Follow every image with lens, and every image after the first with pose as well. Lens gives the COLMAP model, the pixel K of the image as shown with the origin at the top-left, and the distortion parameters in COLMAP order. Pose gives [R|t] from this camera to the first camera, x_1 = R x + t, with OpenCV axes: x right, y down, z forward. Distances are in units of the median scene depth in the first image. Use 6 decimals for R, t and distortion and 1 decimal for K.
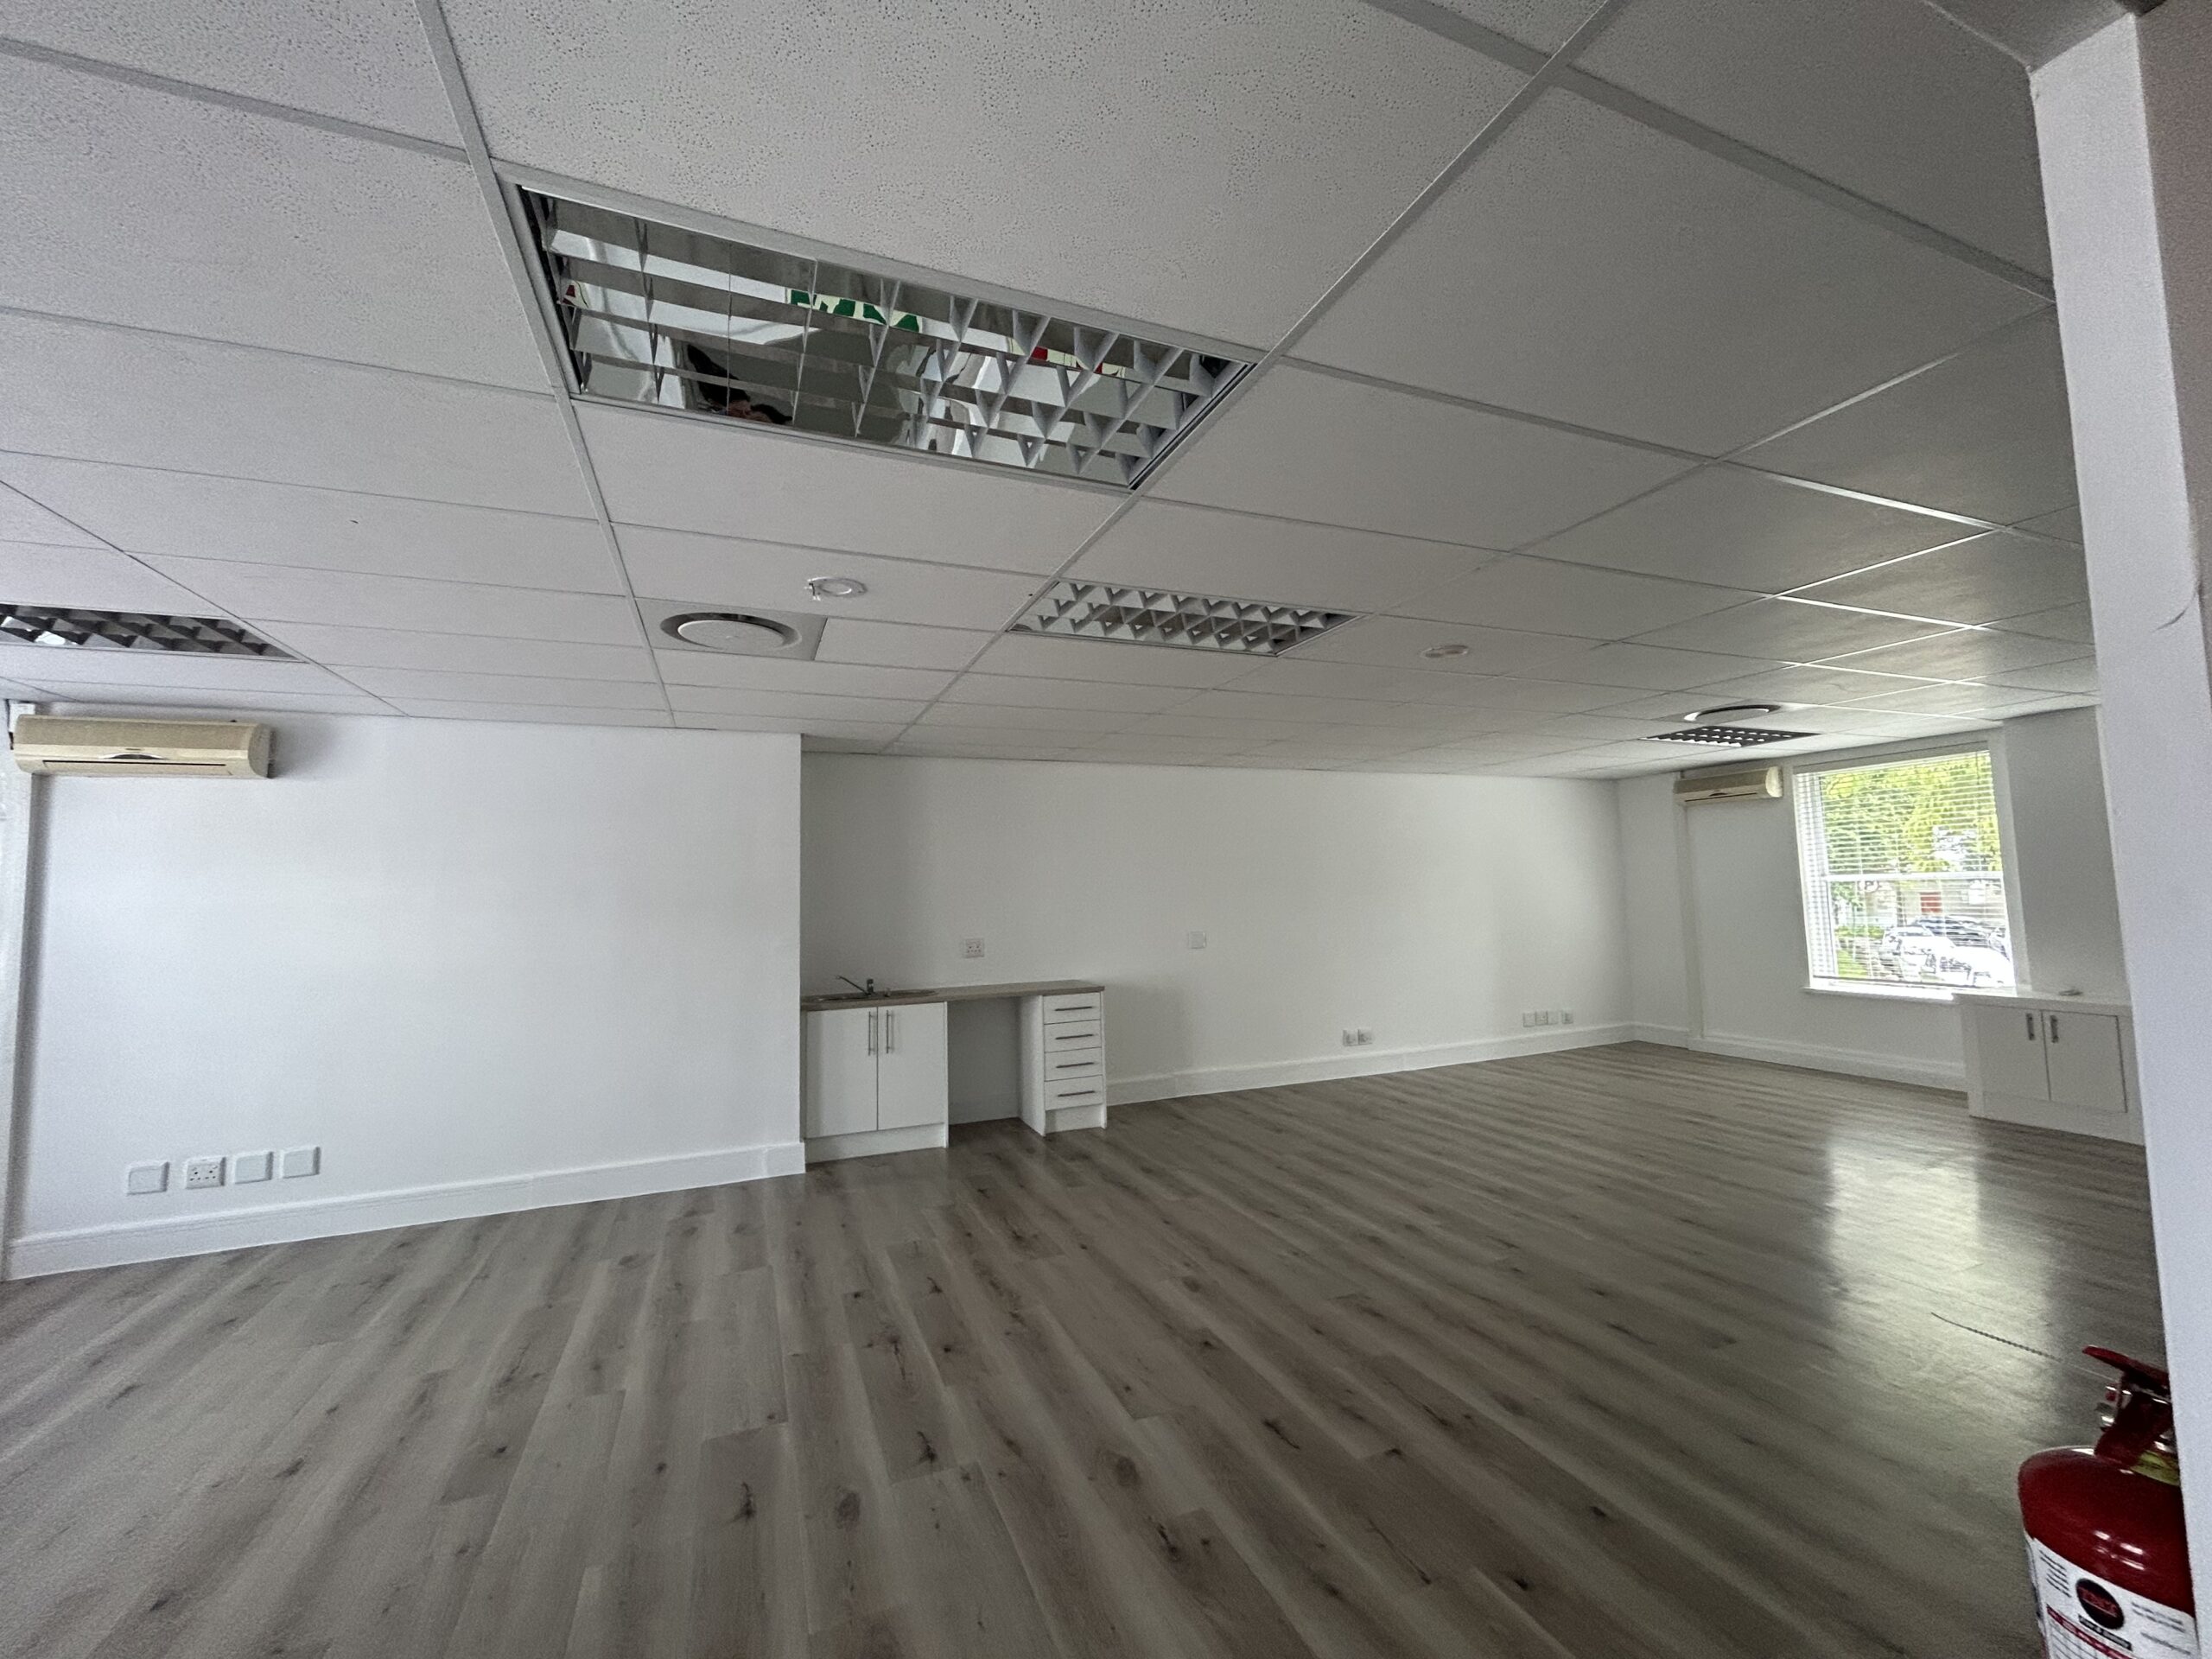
lens RADIAL K [[885.2, 0, 1106.0], [0, 885.2, 829.5], [0, 0, 1]] dist [0.001620, 0.000087]
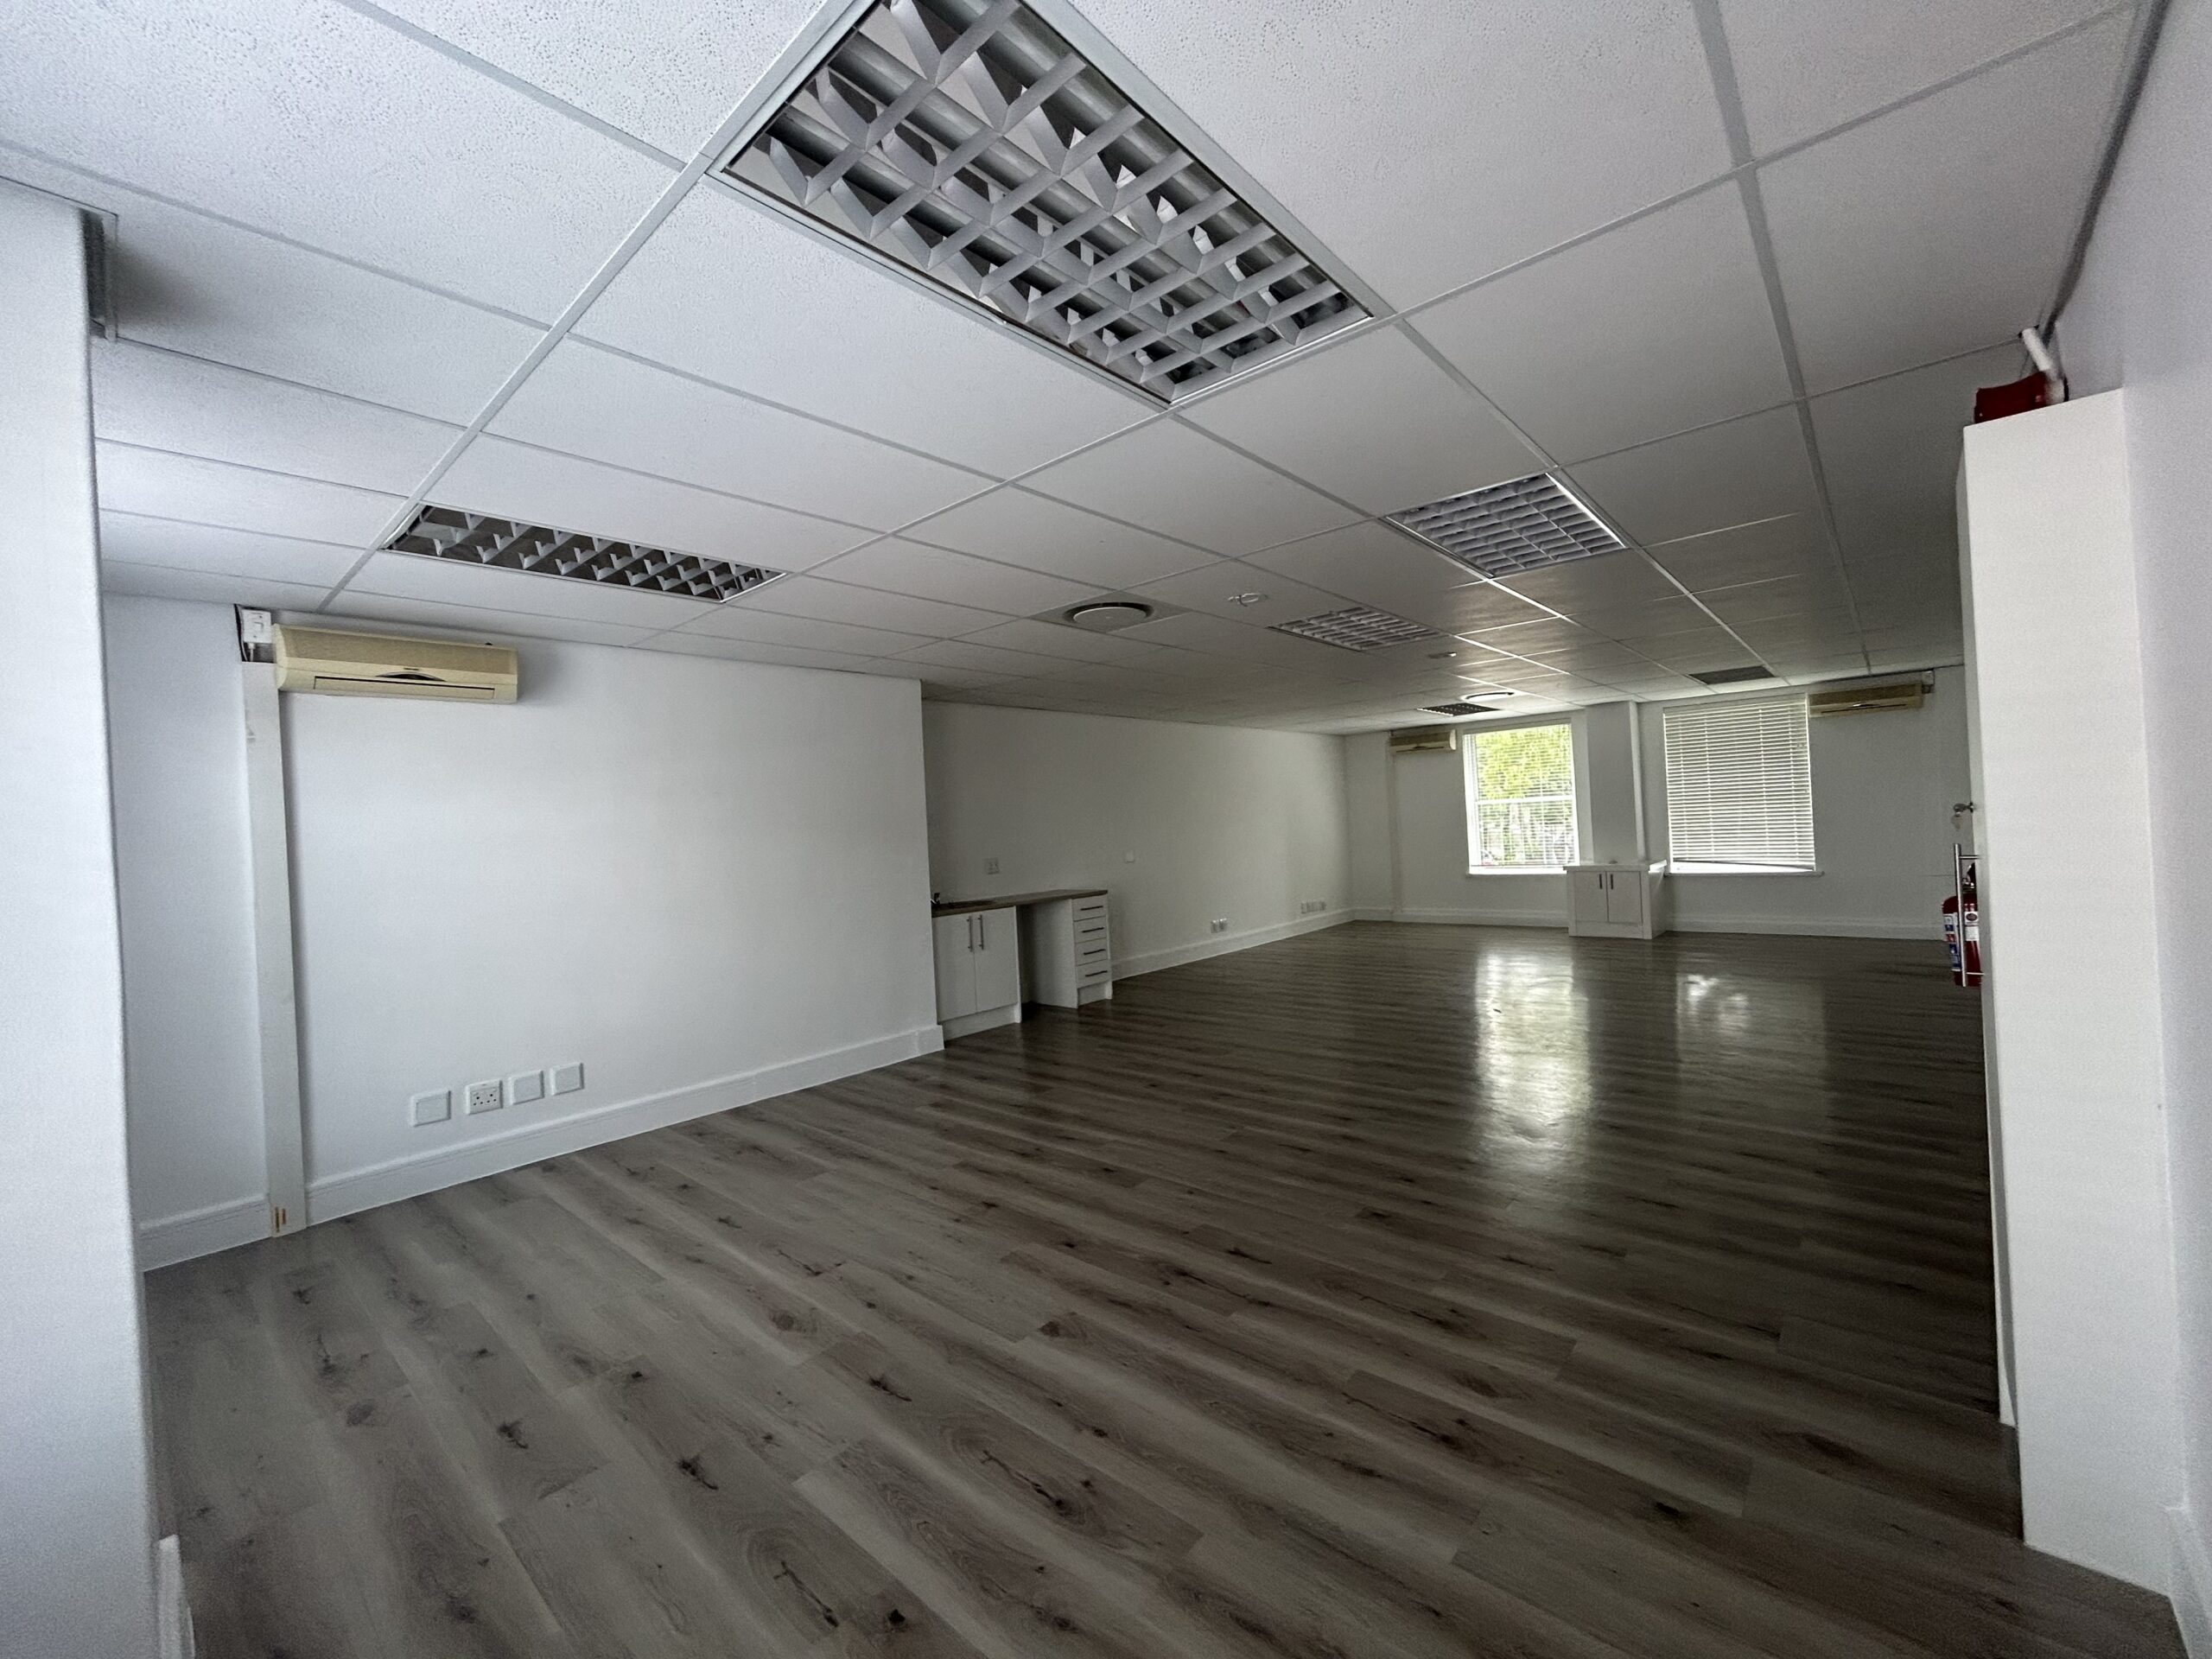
lens RADIAL K [[885.2, 0, 1106.0], [0, 885.2, 829.5], [0, 0, 1]] dist [0.001620, 0.000087]
pose [[0.897138, -0.022615, 0.441172, -0.745692], [-0.003814, 0.998255, 0.058927, 0.021054], [-0.441734, -0.054548, 0.895486, -0.173236]]
